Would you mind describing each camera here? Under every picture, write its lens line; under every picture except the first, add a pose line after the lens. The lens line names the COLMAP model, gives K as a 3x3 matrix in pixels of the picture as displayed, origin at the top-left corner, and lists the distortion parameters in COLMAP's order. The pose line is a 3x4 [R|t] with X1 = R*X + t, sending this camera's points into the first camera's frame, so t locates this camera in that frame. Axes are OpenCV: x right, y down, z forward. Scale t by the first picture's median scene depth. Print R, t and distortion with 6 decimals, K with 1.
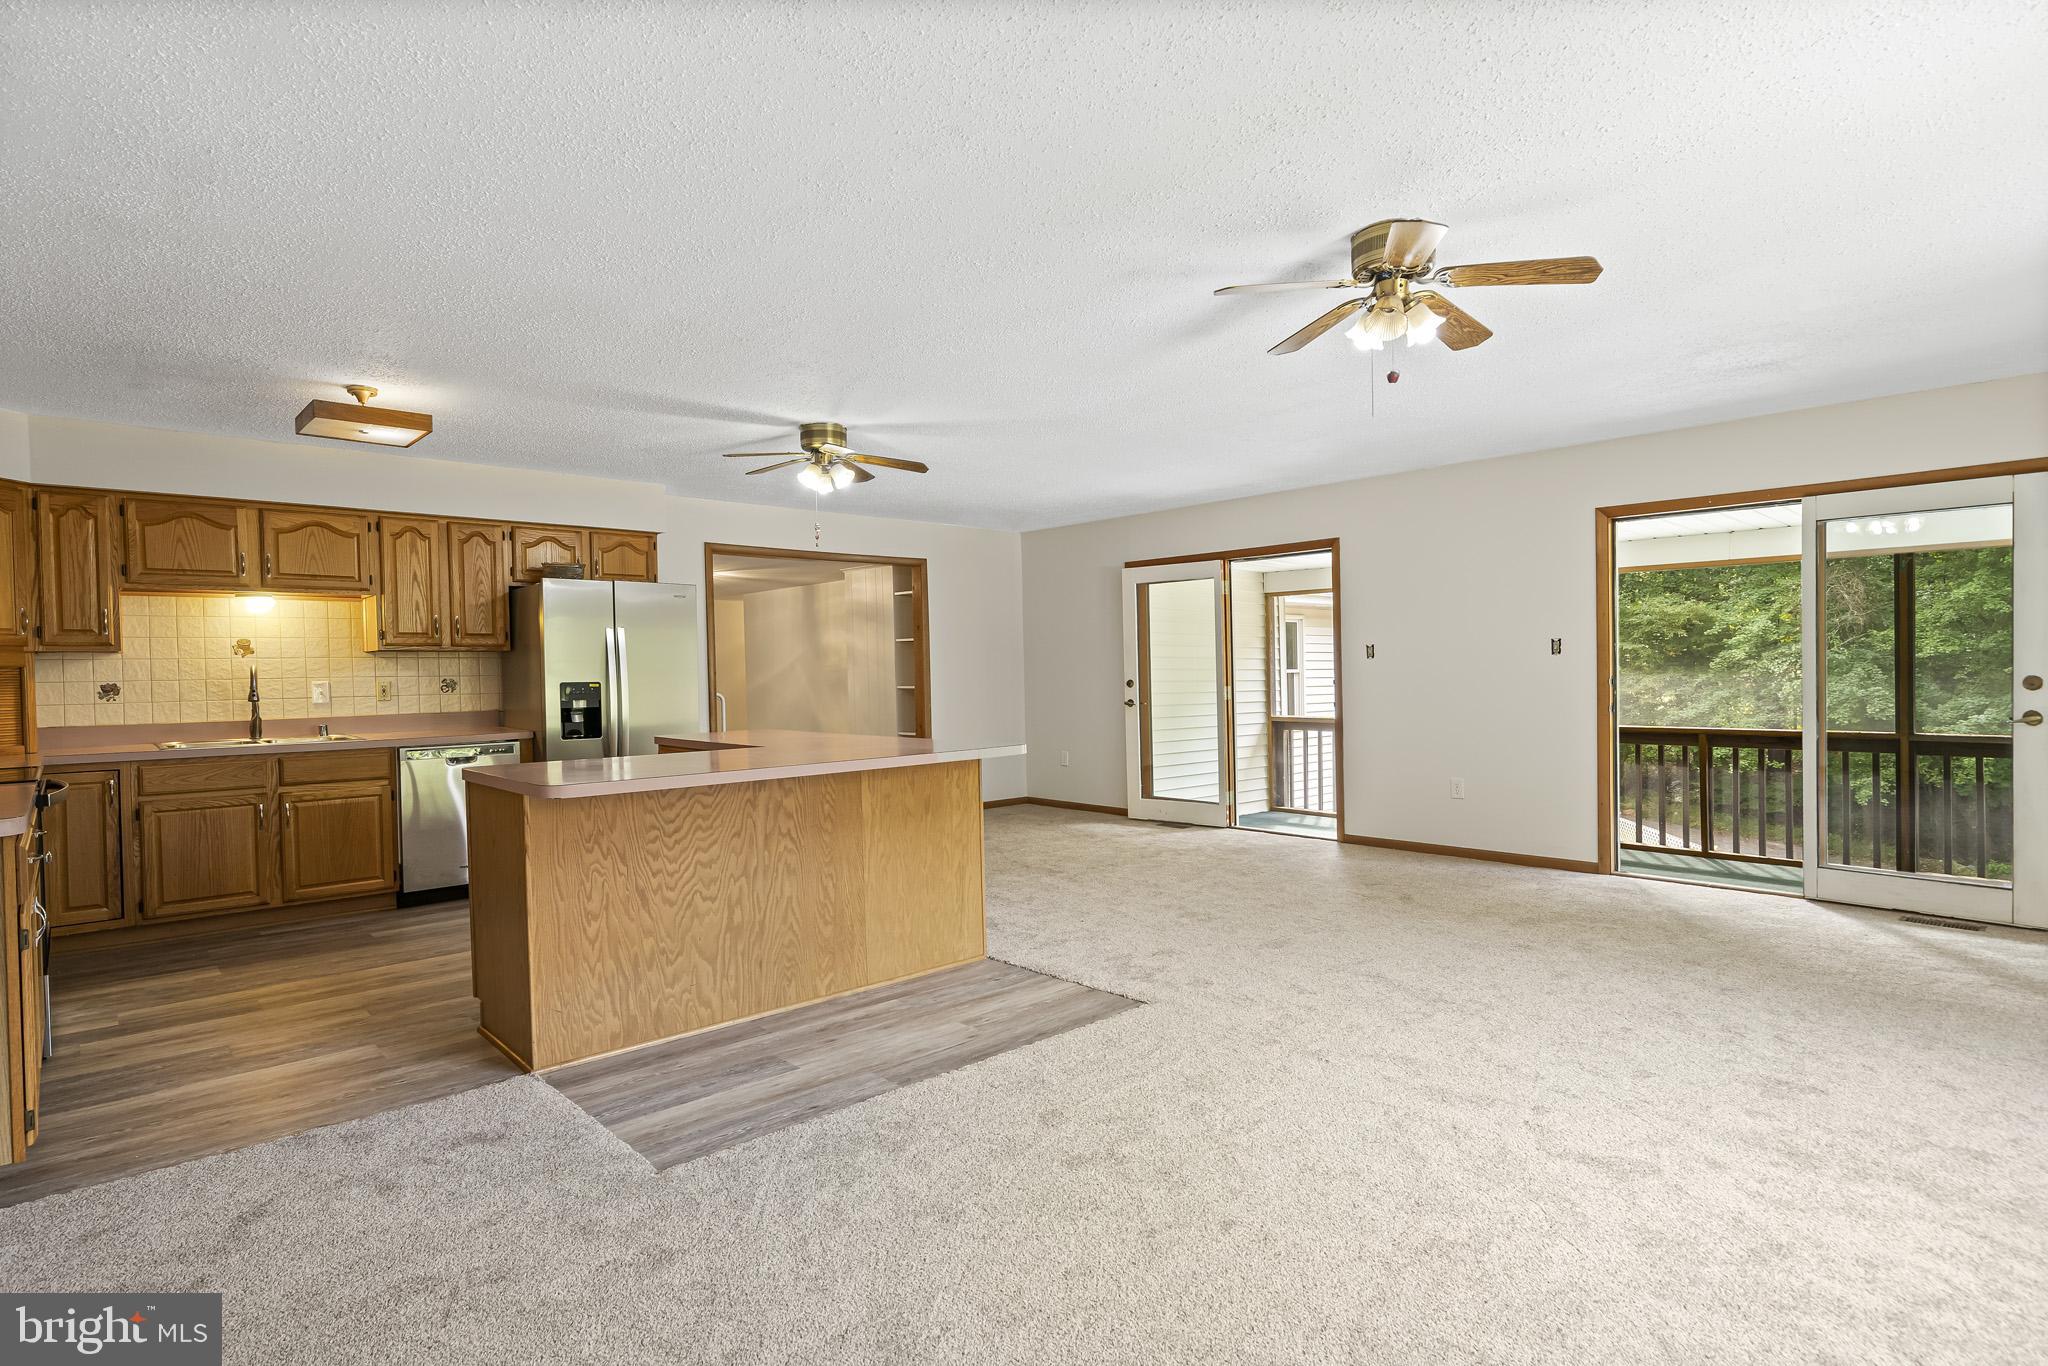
lens RADIAL K [[1064.4, 0, 1024.3], [0, 1064.4, 700.1], [0, 0, 1]] dist [0.004103, 0.000526]
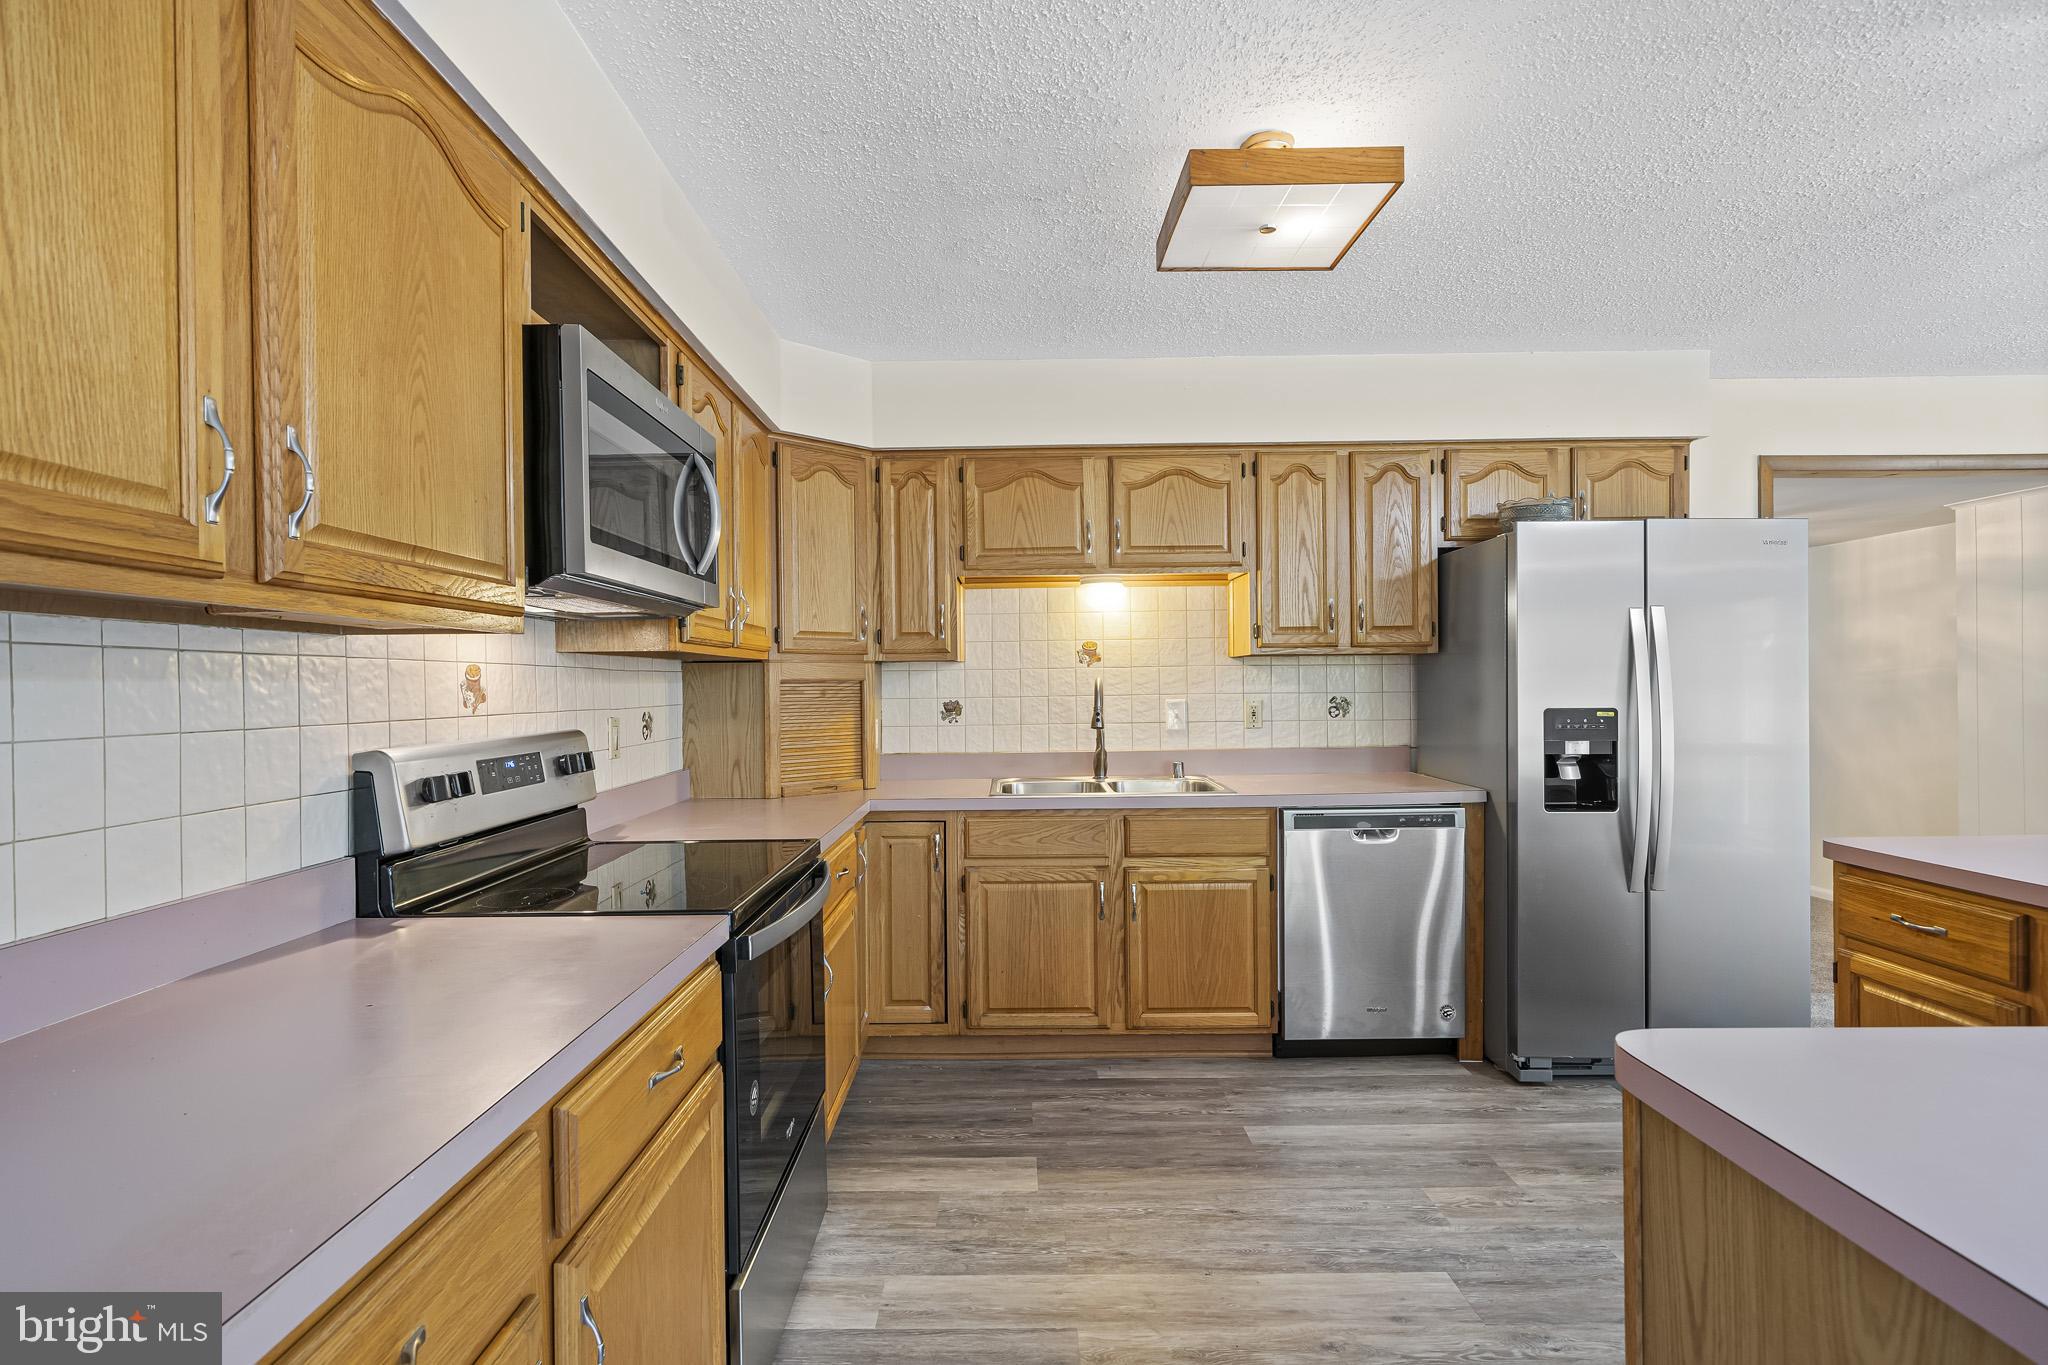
lens RADIAL K [[975.9, 0, 986.5], [0, 975.9, 691.0], [0, 0, 1]] dist [0.001737, 0.000053]
pose [[0.726185, 0.011711, -0.687399, -0.319464], [-0.018913, 0.999817, -0.002946, -0.019914], [0.687239, 0.015141, 0.726274, 0.462257]]
